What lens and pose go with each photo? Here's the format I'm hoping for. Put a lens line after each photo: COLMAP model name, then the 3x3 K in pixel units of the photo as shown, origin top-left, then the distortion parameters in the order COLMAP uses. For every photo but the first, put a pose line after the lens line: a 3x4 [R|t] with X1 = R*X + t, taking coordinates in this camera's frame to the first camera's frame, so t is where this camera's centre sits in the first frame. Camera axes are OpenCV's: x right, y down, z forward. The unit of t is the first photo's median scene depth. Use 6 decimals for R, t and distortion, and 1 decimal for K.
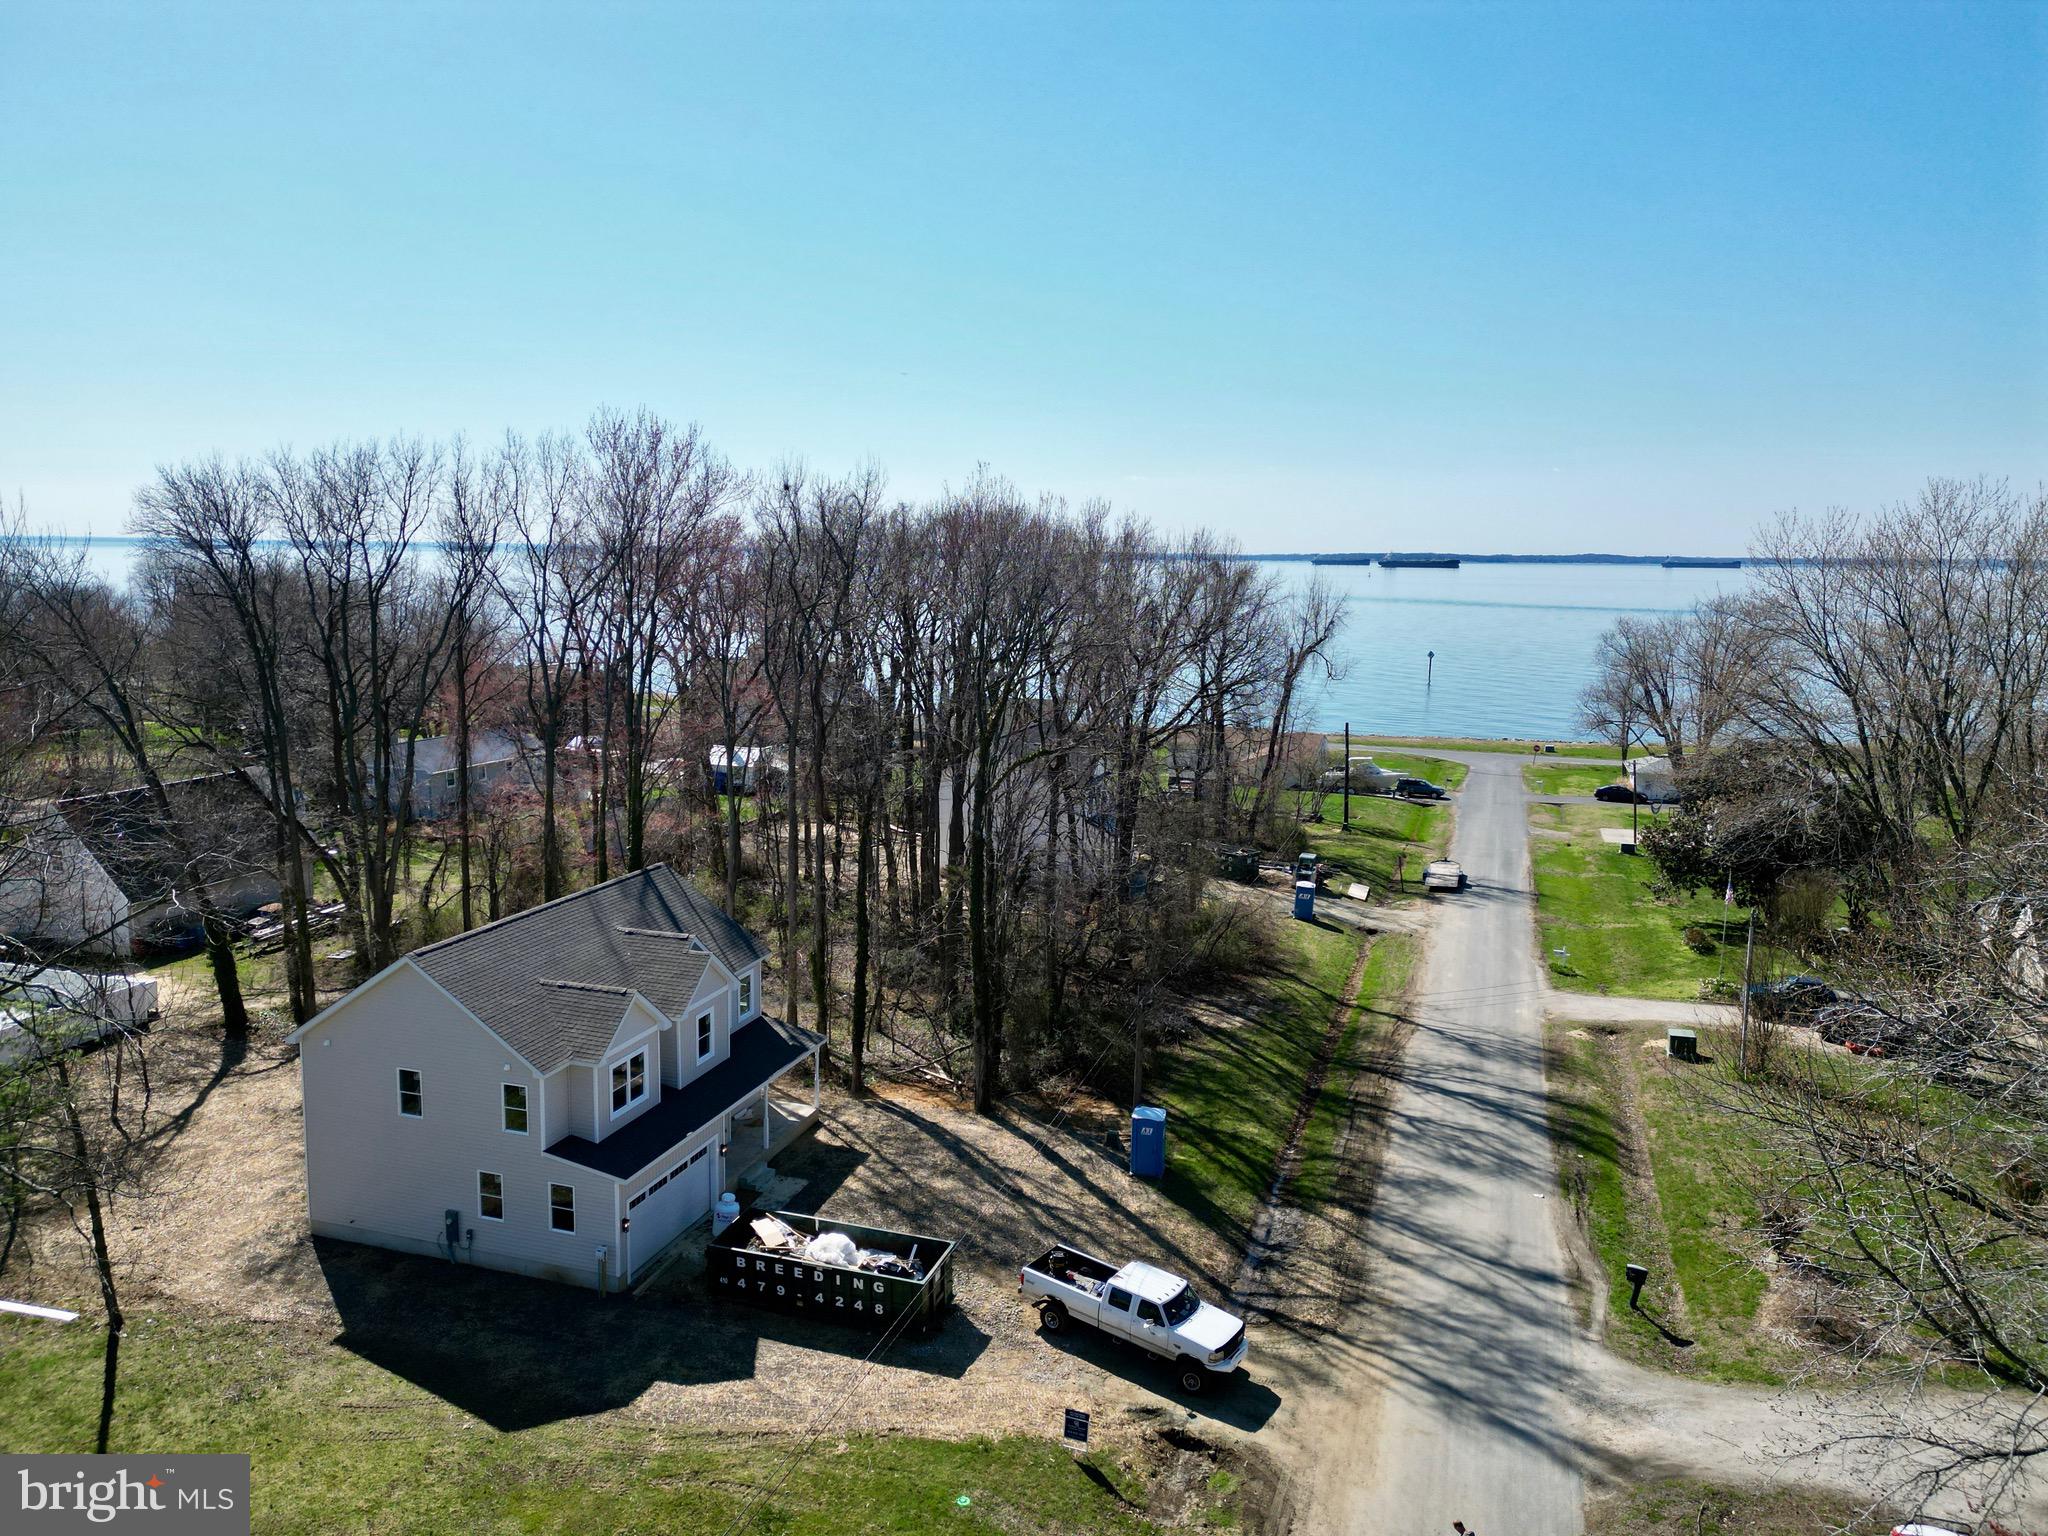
lens RADIAL K [[1424.6, 0, 1024.3], [0, 1424.6, 772.3], [0, 0, 1]] dist [0.130262, -0.178906]
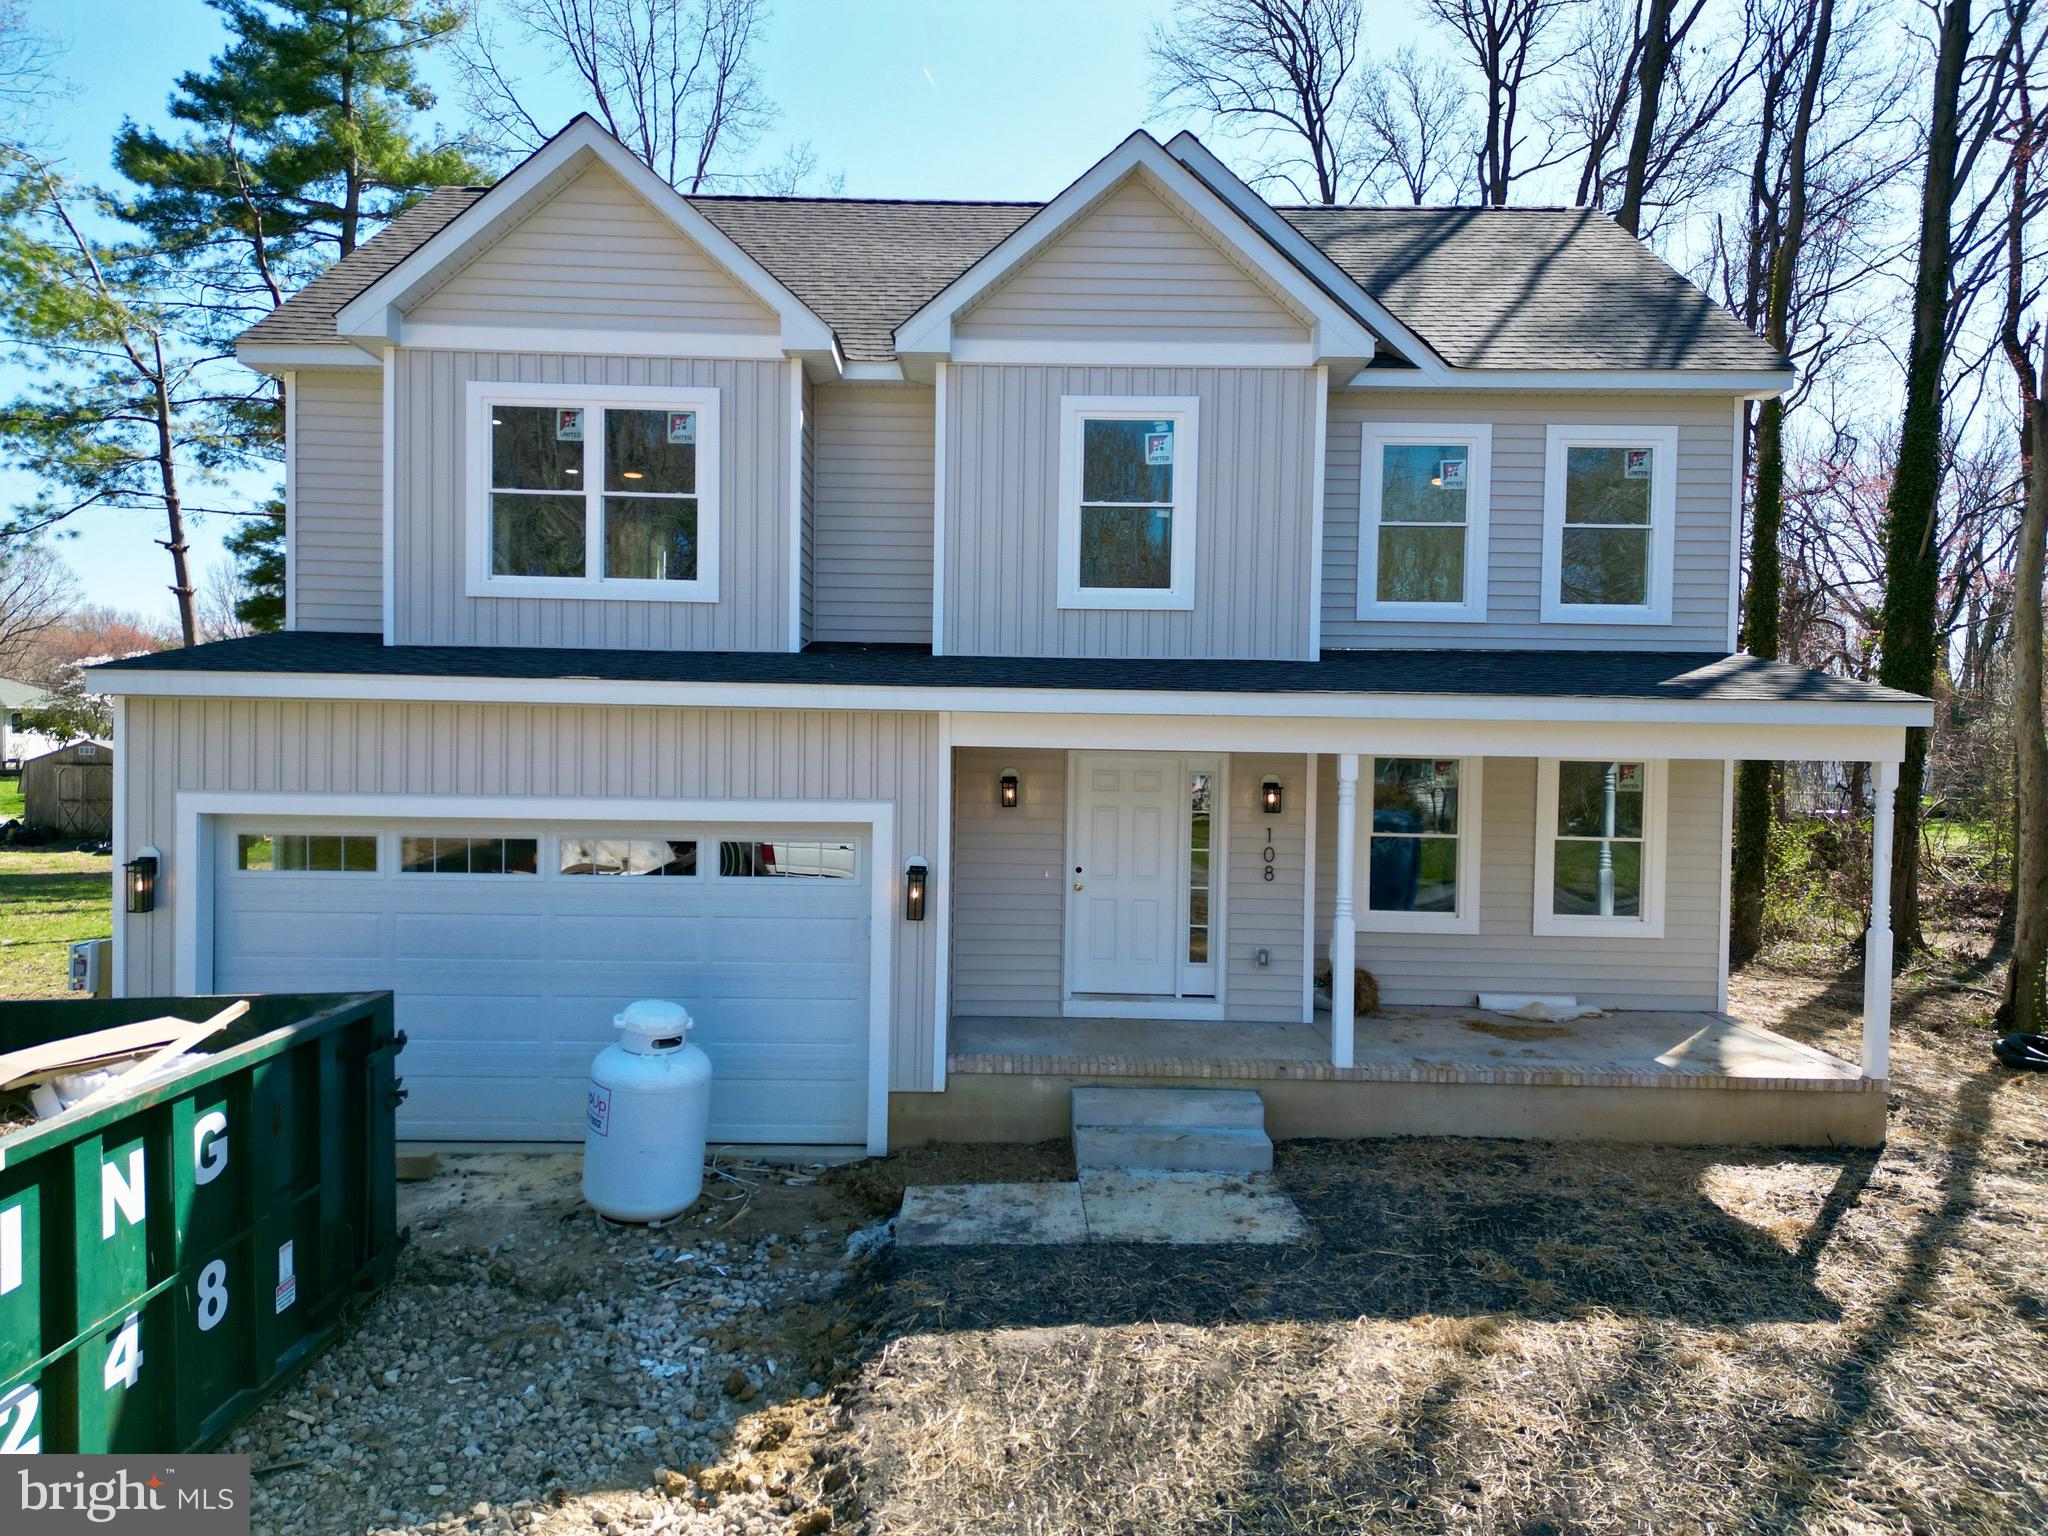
lens RADIAL K [[1405.7, 0, 1019.4], [0, 1405.7, 772.8], [0, 0, 1]] dist [0.108261, -0.079318]
pose [[0.320442, 0.007268, -0.947240, 0.002877], [-0.156201, 0.986687, -0.045271, 0.229718], [0.934301, 0.162467, 0.317312, 0.863305]]
